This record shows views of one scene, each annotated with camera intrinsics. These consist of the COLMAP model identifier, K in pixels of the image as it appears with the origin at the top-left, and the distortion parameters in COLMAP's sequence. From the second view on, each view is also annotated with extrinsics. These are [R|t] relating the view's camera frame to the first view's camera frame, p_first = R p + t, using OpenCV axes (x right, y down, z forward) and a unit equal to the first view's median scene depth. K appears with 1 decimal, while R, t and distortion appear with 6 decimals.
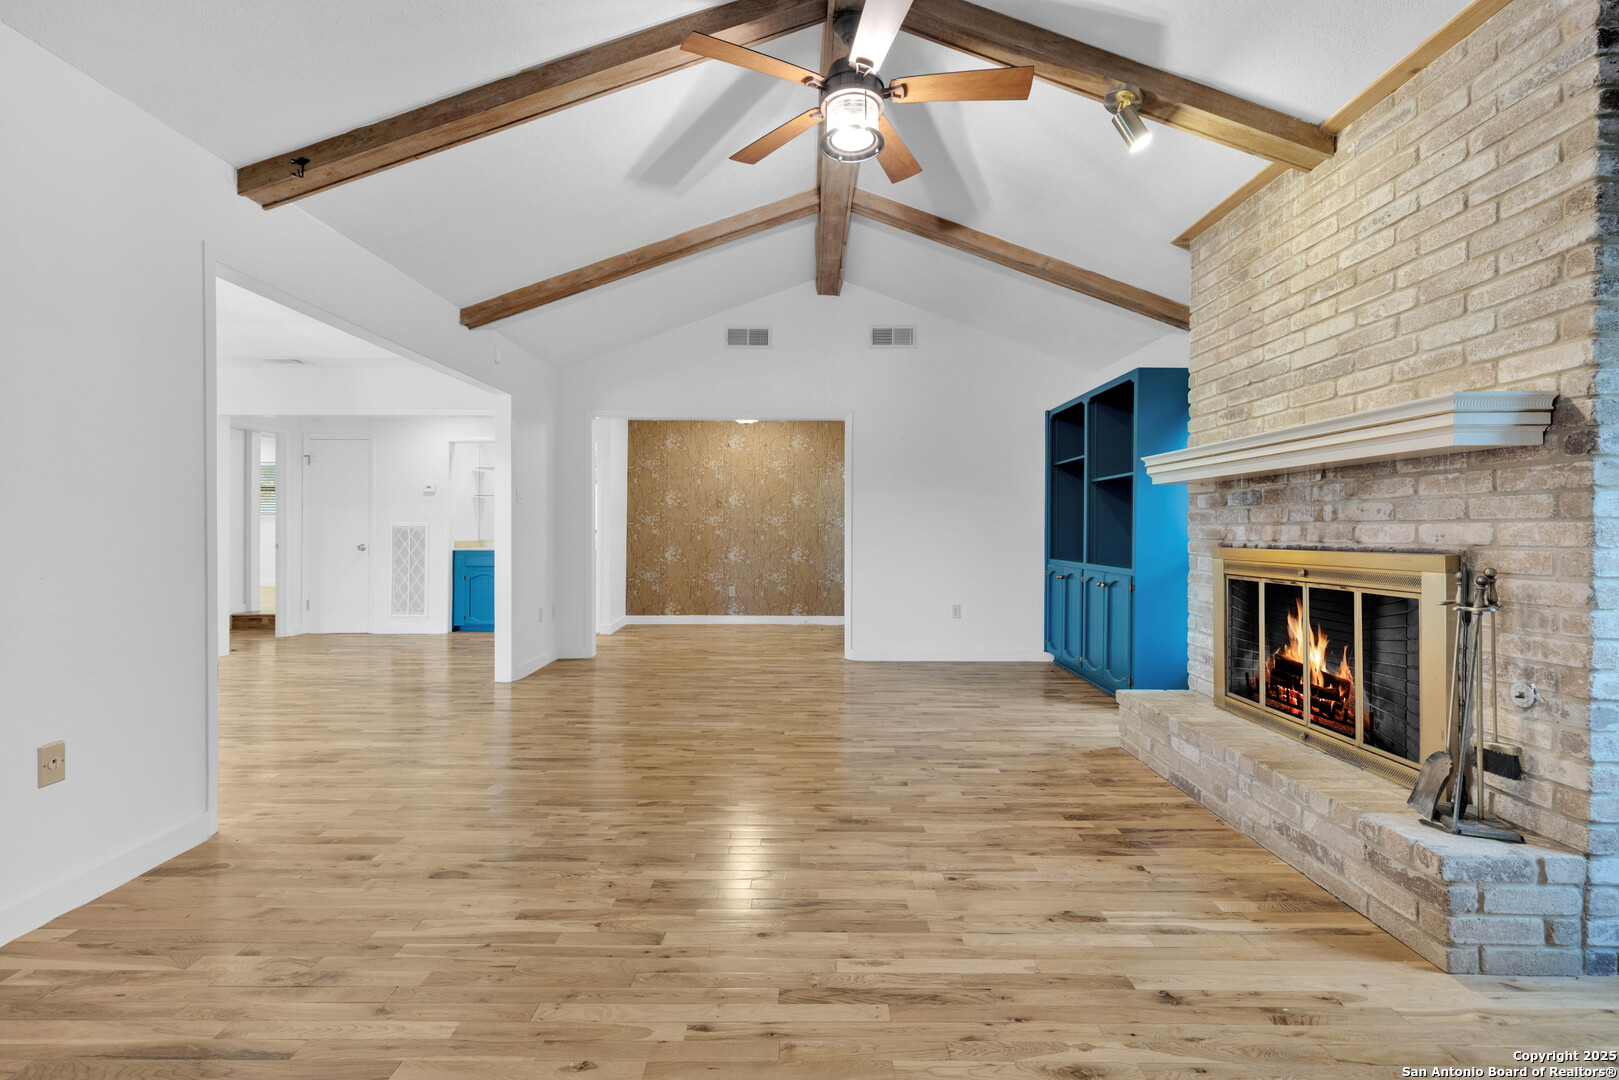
lens RADIAL K [[699.9, 0, 797.6], [0, 699.9, 529.9], [0, 0, 1]] dist [-0.000204, 0.001984]
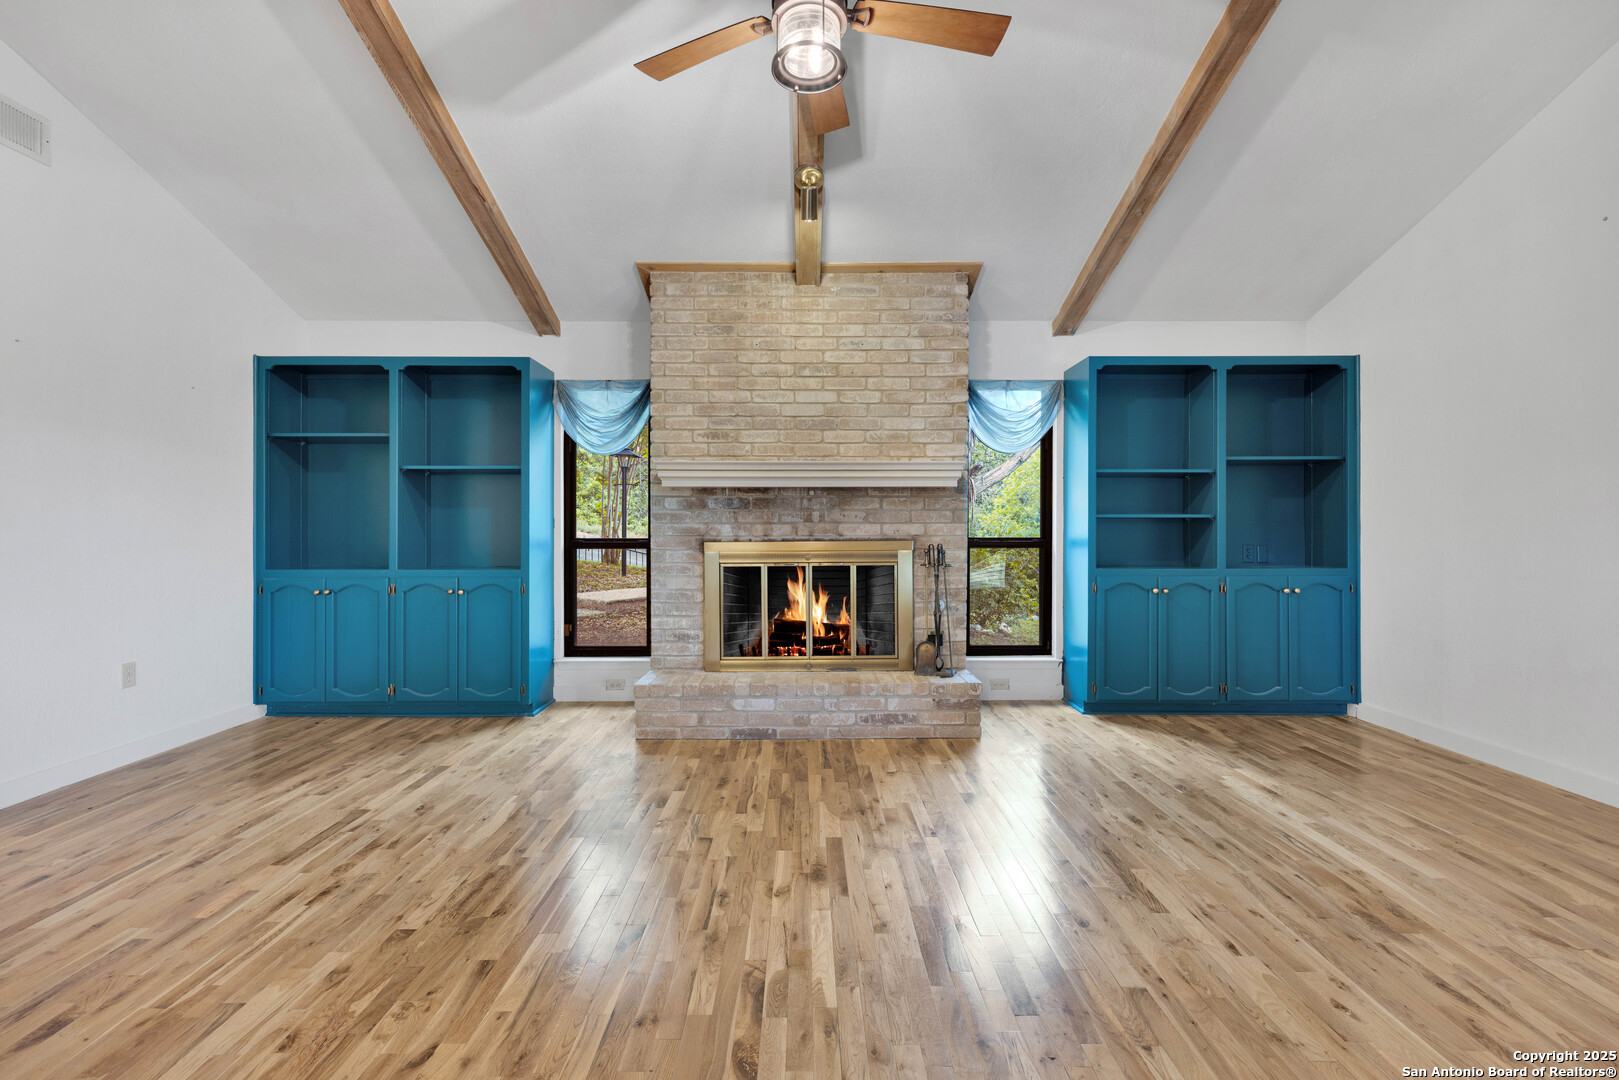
lens RADIAL K [[699.9, 0, 816.7], [0, 699.9, 532.3], [0, 0, 1]] dist [-0.000204, 0.001984]
pose [[-0.023518, -0.013241, 0.999636, -0.751846], [0.000976, 0.999912, 0.013267, -0.010065], [-0.999723, 0.001288, -0.023503, 0.997959]]
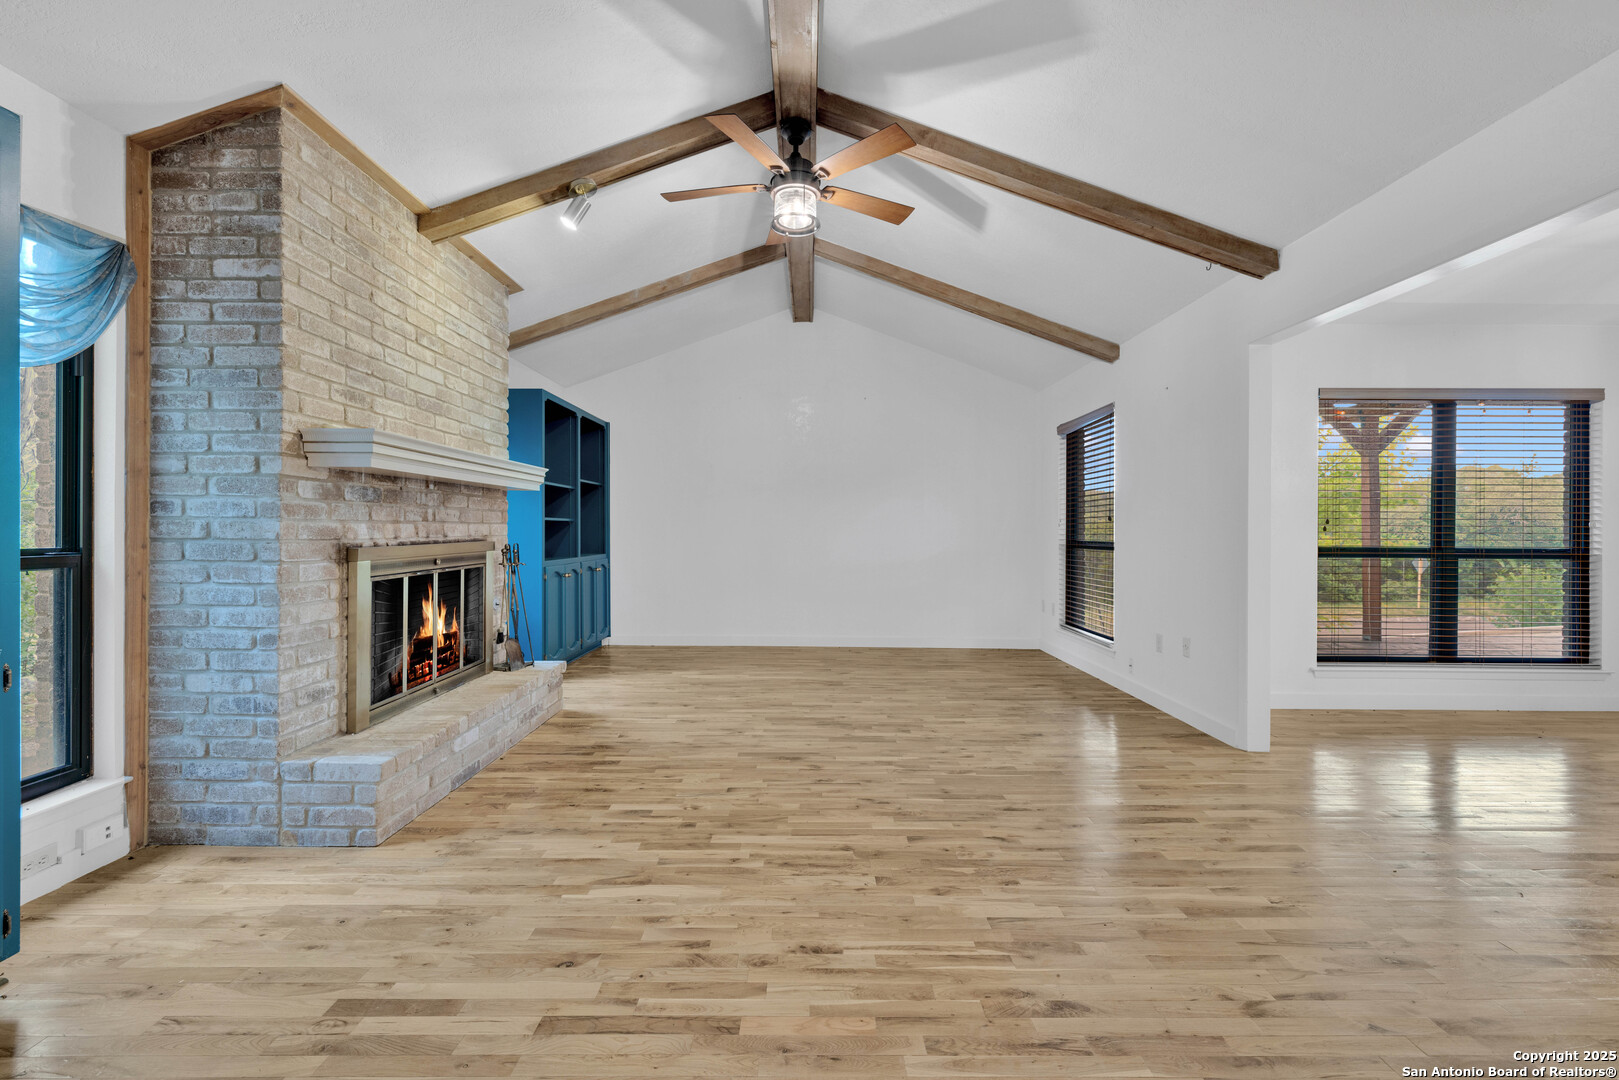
lens RADIAL K [[678.9, 0, 810.1], [0, 678.9, 536.4], [0, 0, 1]] dist [-0.002691, 0.001316]
pose [[-0.999777, -0.011122, -0.017974, 0.069454], [-0.011322, 0.999875, 0.011054, -0.006203], [0.017849, 0.011255, -0.999777, 2.195818]]
